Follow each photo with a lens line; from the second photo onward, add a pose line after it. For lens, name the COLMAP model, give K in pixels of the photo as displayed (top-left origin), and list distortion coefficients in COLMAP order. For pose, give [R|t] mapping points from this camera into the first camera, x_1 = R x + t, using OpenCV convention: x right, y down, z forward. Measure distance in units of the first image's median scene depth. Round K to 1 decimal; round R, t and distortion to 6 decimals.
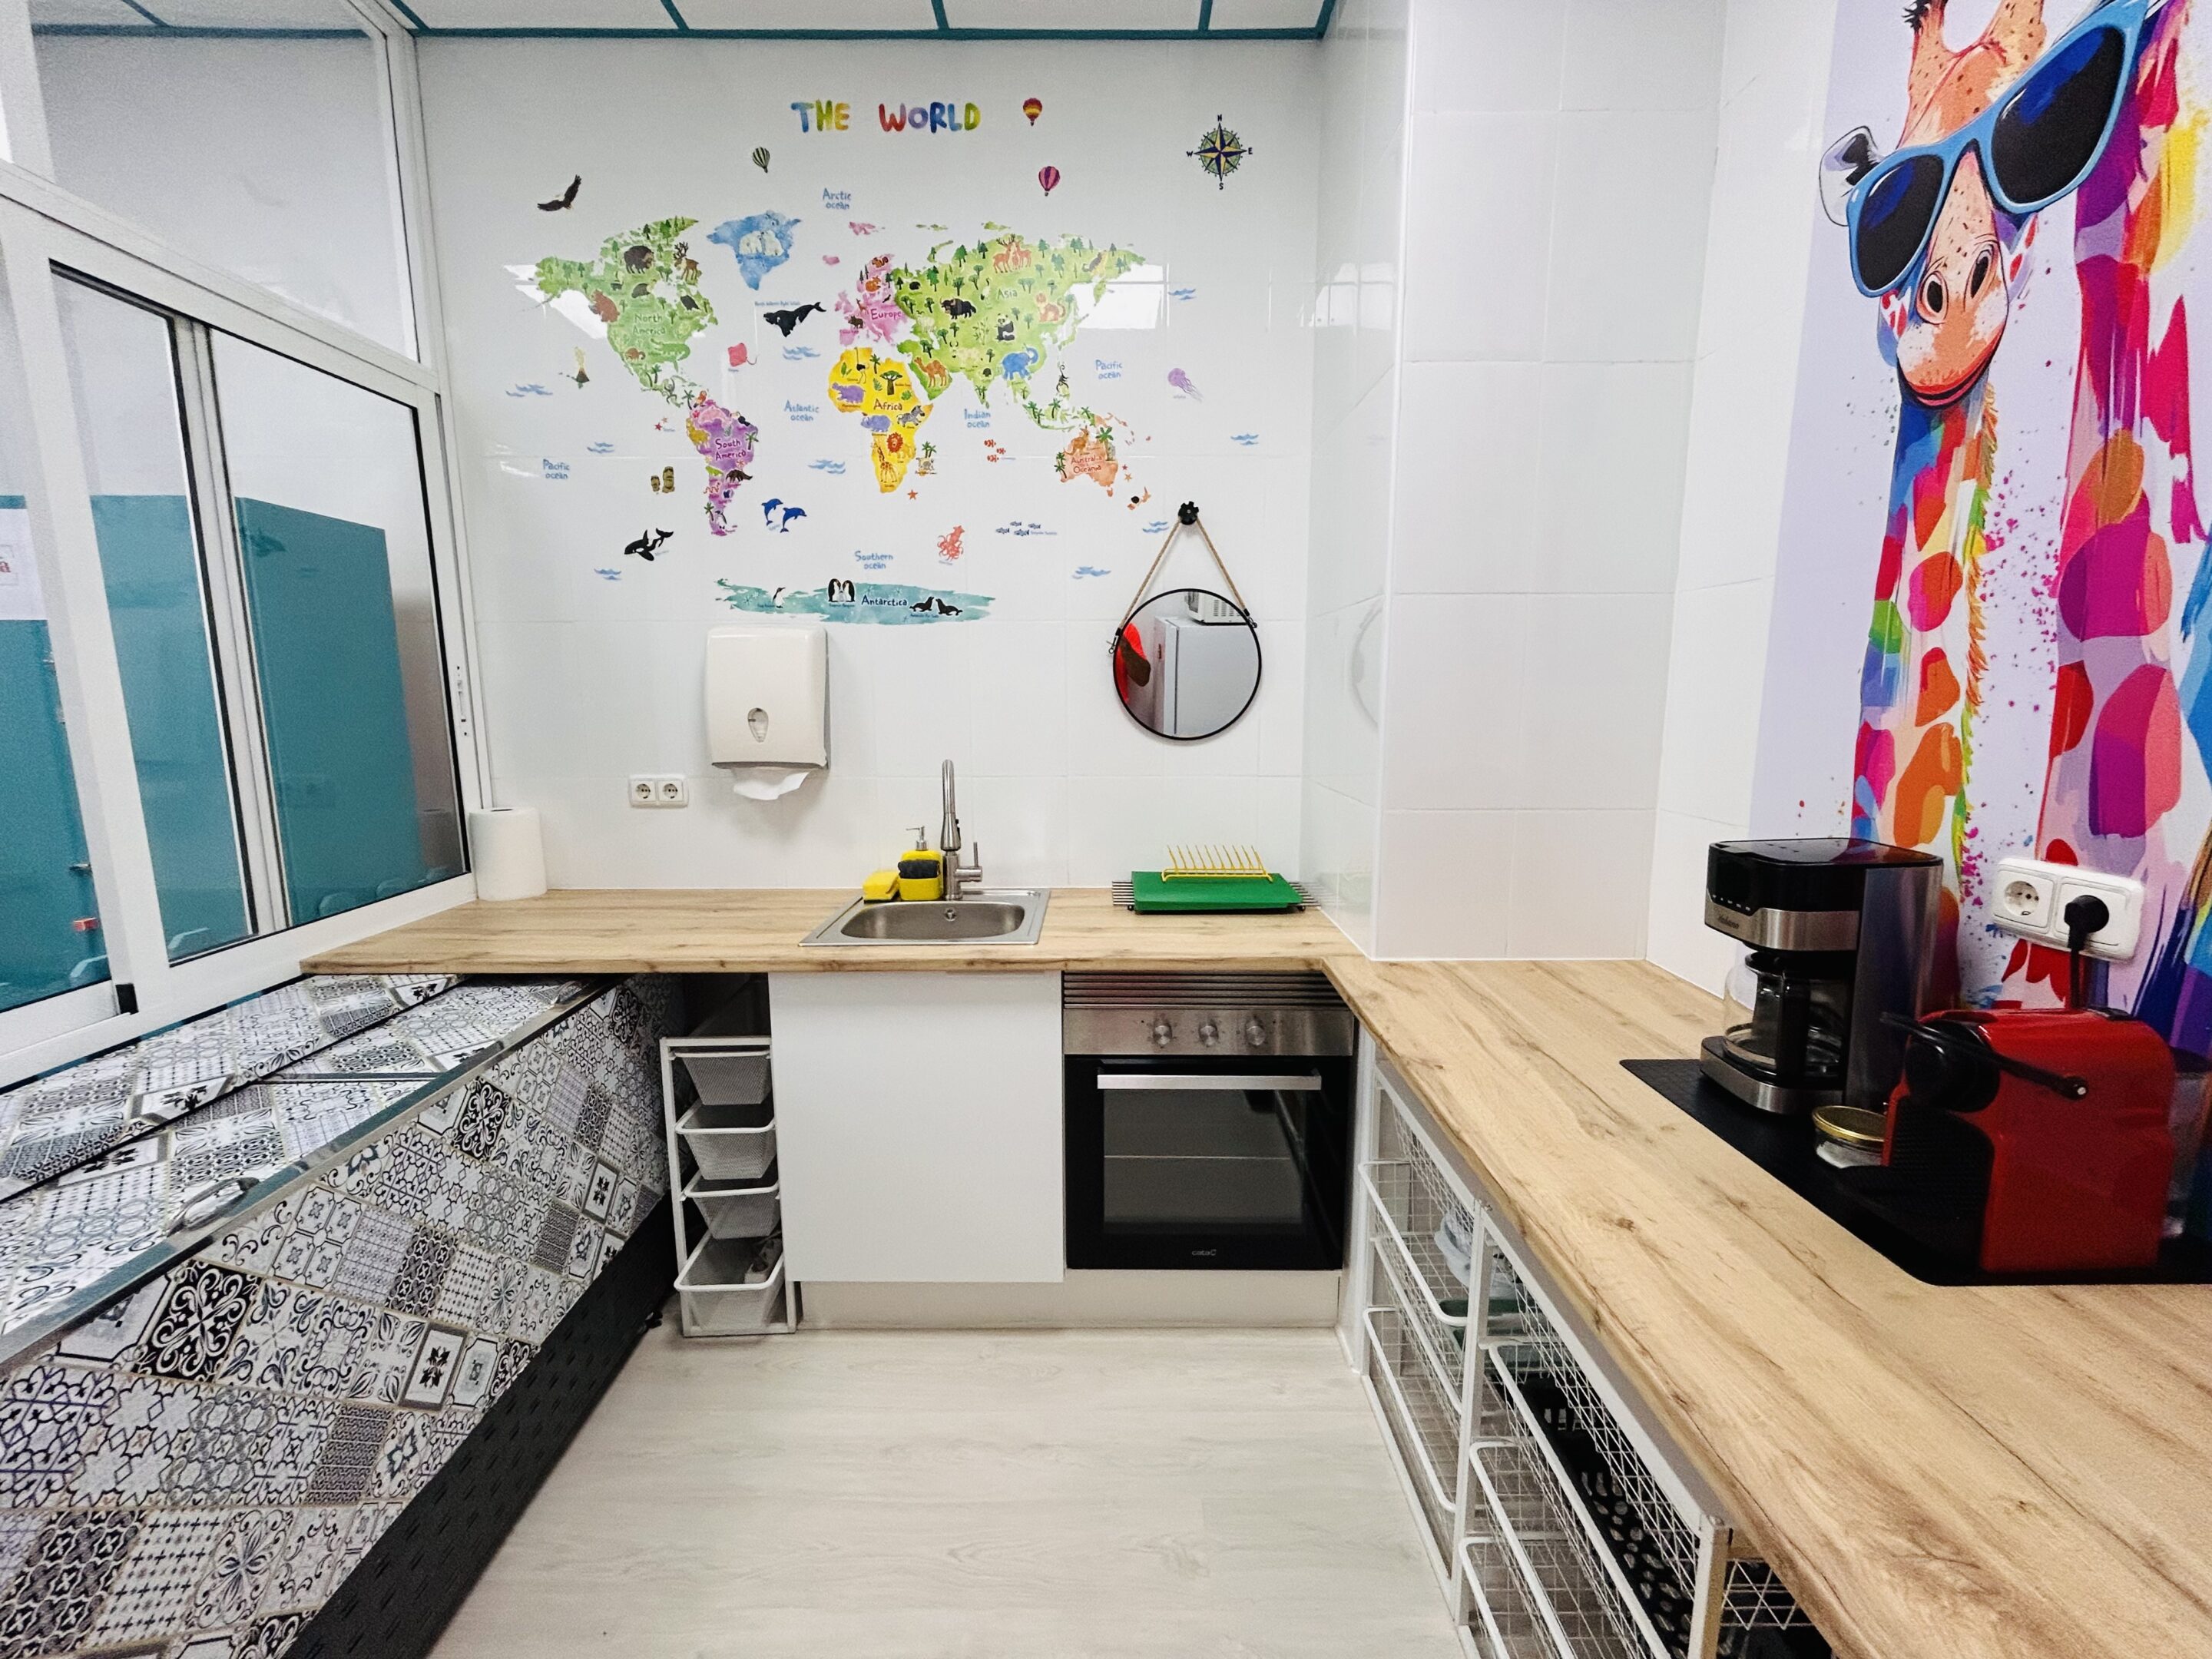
lens RADIAL K [[894.2, 0, 1092.3], [0, 894.2, 820.0], [0, 0, 1]] dist [0.000620, 0.000627]
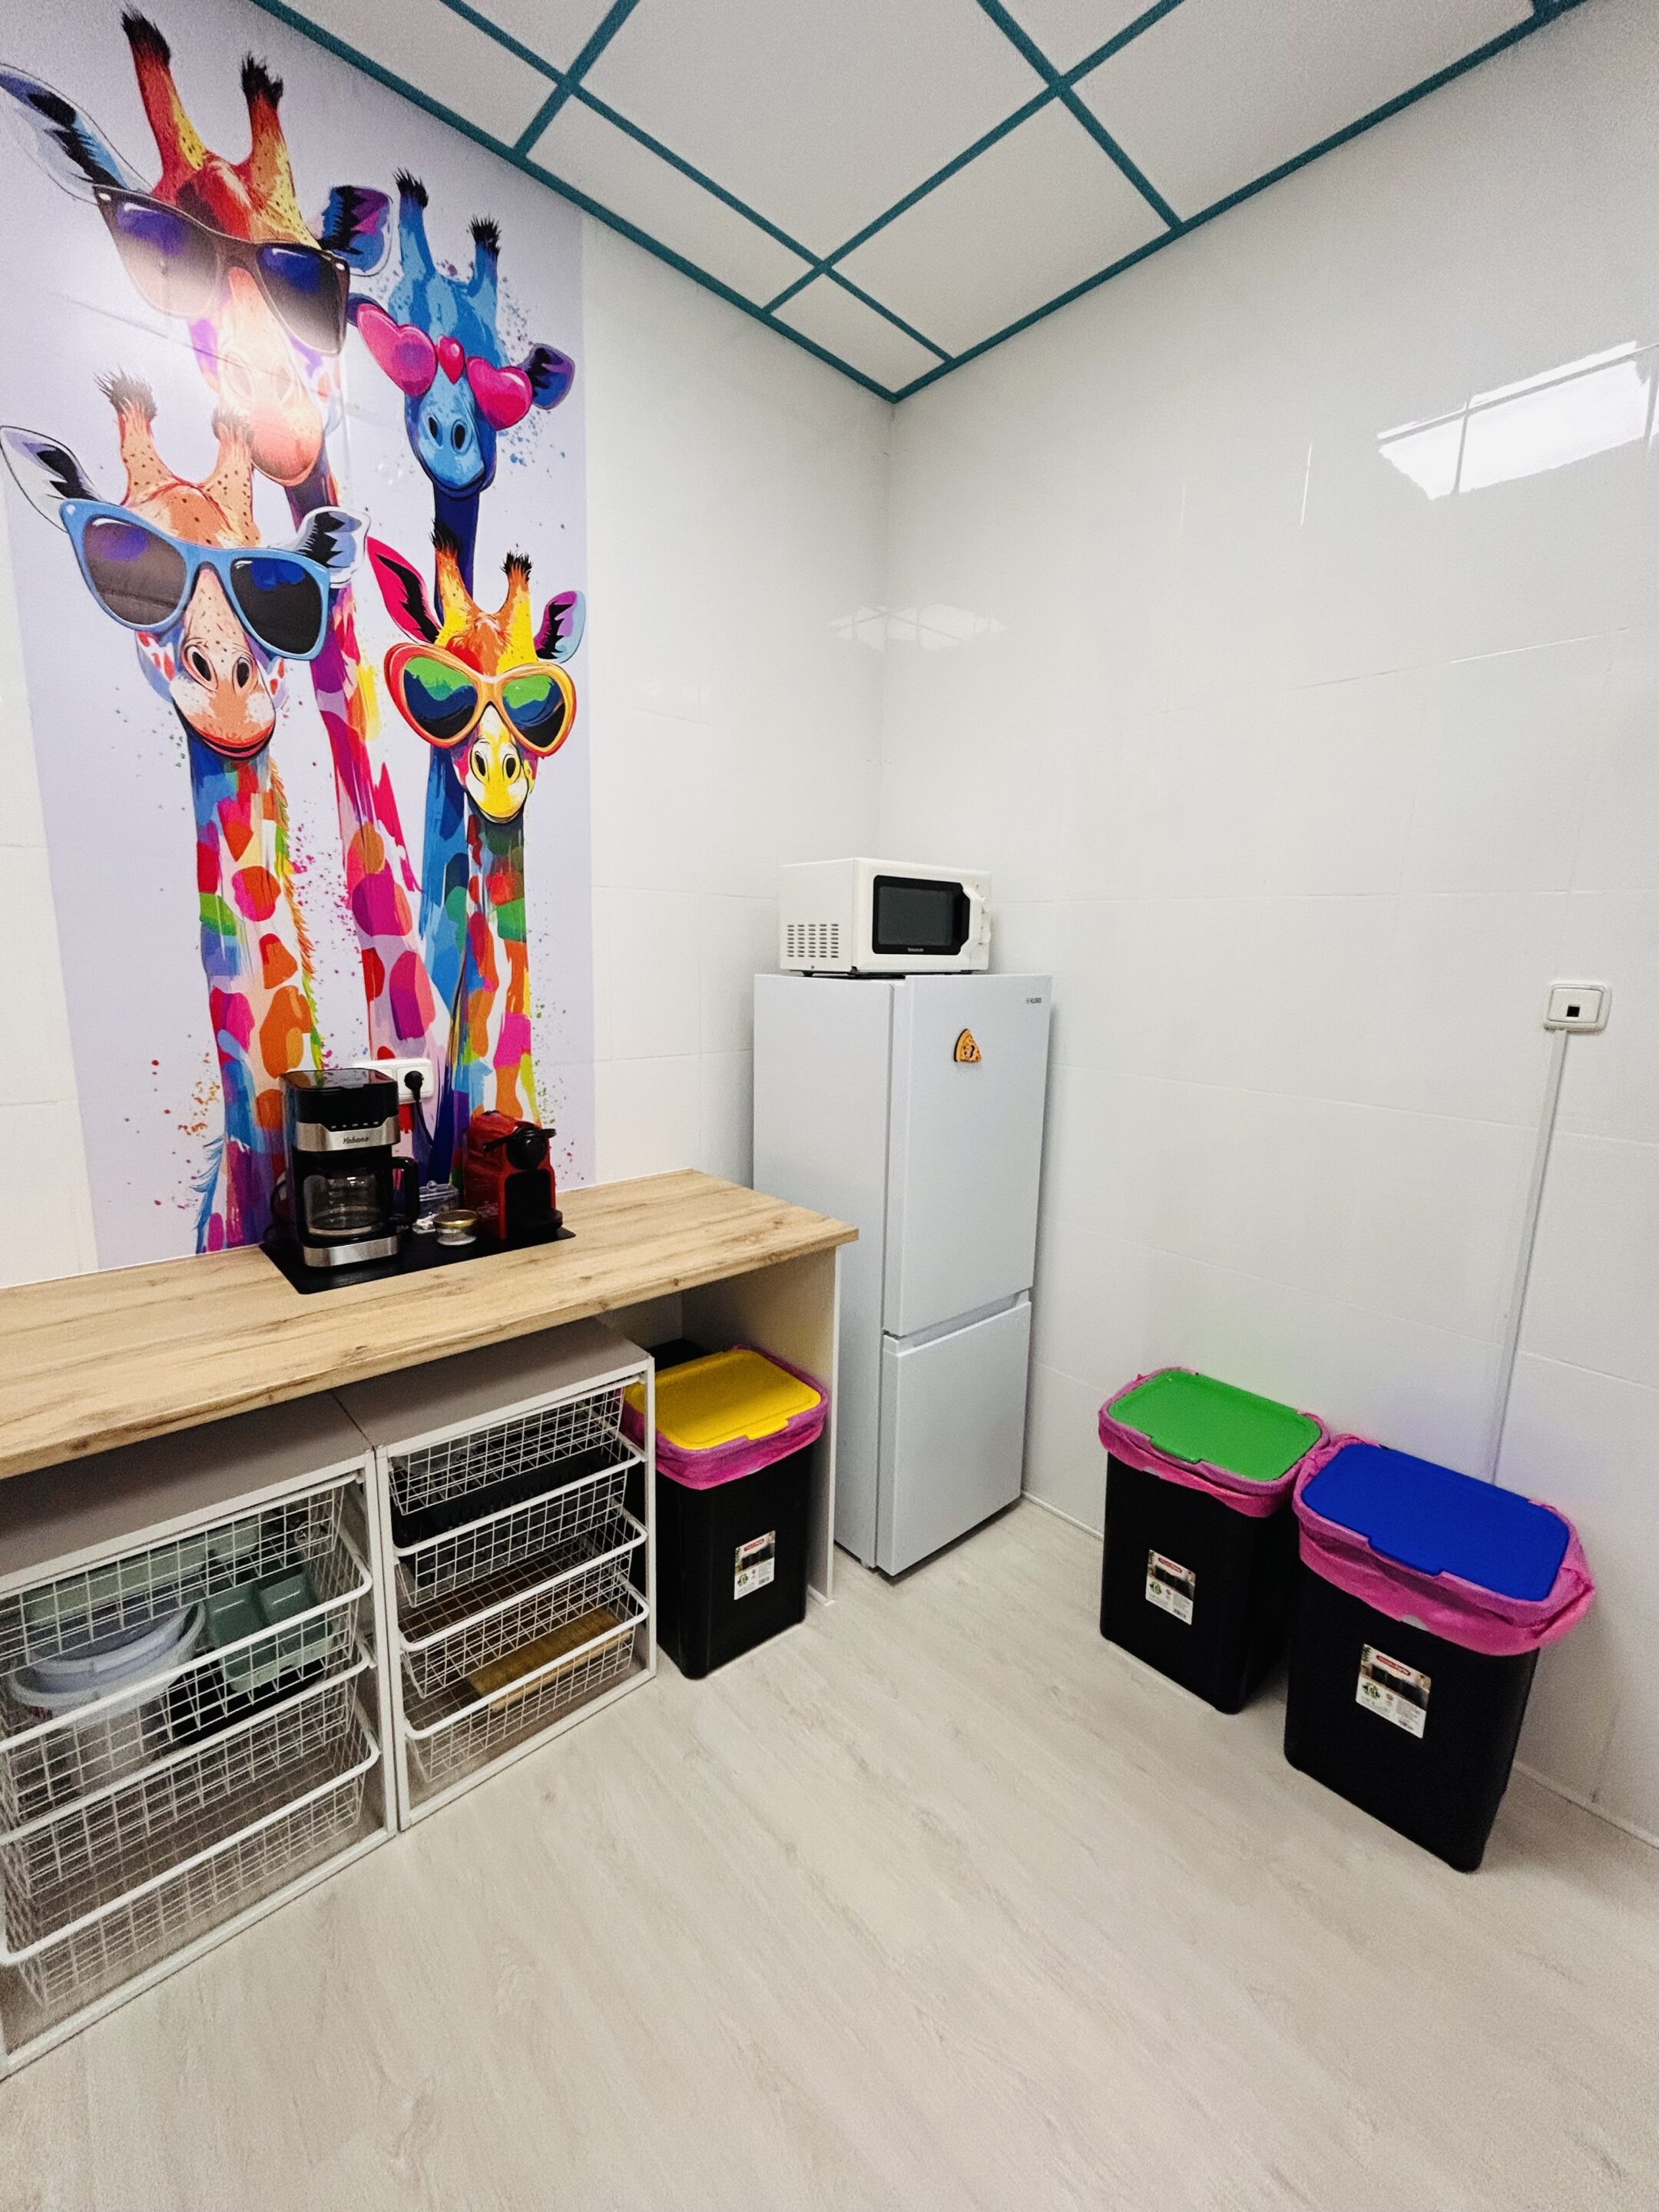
lens RADIAL K [[894.2, 0, 814.4], [0, 894.2, 1104.2], [0, 0, 1]] dist [0.000620, 0.000627]
pose [[-0.676732, -0.139754, 0.722844, -0.745967], [0.087230, 0.959682, 0.267209, -0.244496], [-0.731044, 0.243882, -0.637257, 1.383498]]
